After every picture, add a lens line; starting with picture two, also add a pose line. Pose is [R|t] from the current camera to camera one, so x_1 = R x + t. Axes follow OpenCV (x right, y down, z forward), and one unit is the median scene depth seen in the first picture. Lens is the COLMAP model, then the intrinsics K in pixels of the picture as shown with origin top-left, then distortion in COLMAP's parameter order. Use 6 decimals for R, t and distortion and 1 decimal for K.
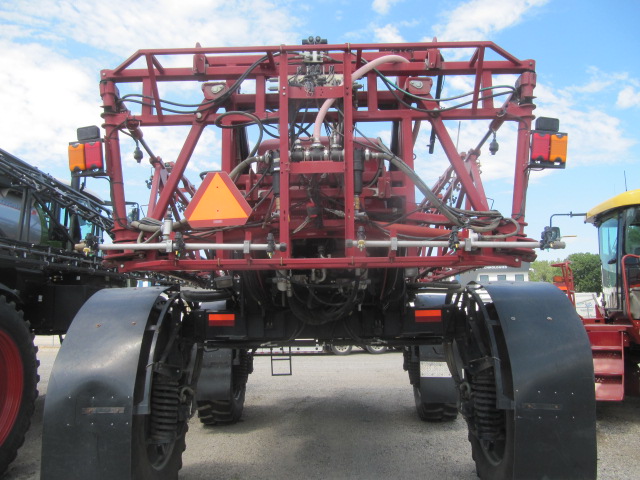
lens RADIAL K [[527.9, 0, 319.5], [0, 527.9, 246.4], [0, 0, 1]] dist [-0.010266, -0.007559]
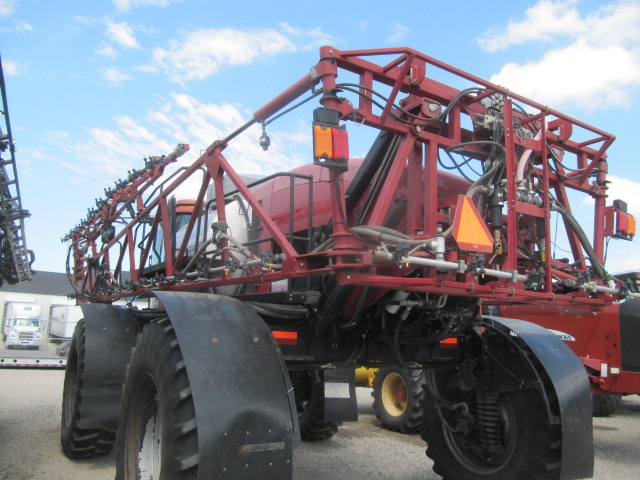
lens RADIAL K [[525.0, 0, 320.0], [0, 525.0, 240.0], [0, 0, 1]] dist [-0.028964, -0.009943]
pose [[0.837160, 0.145609, 0.527220, -0.804768], [-0.123663, 0.989342, -0.076877, 0.045046], [-0.532795, -0.000839, 0.846244, 0.267511]]
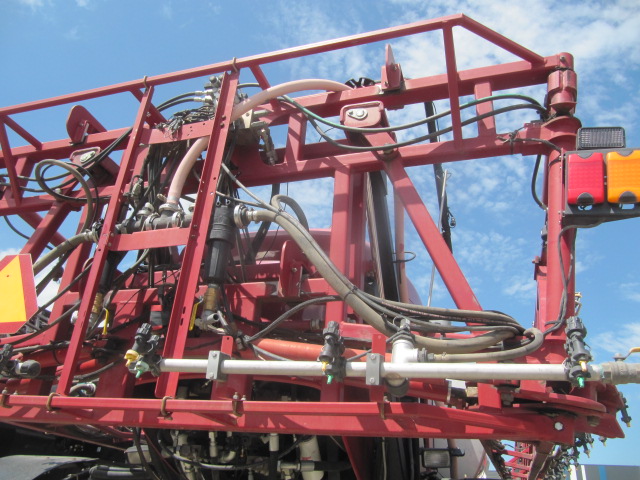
lens RADIAL K [[527.9, 0, 319.5], [0, 527.9, 246.4], [0, 0, 1]] dist [-0.010266, -0.007559]
pose [[0.950609, -0.056366, -0.305229, 0.302893], [-0.053096, 0.939349, -0.338828, 0.040411], [0.305815, 0.338300, 0.889961, 0.474298]]
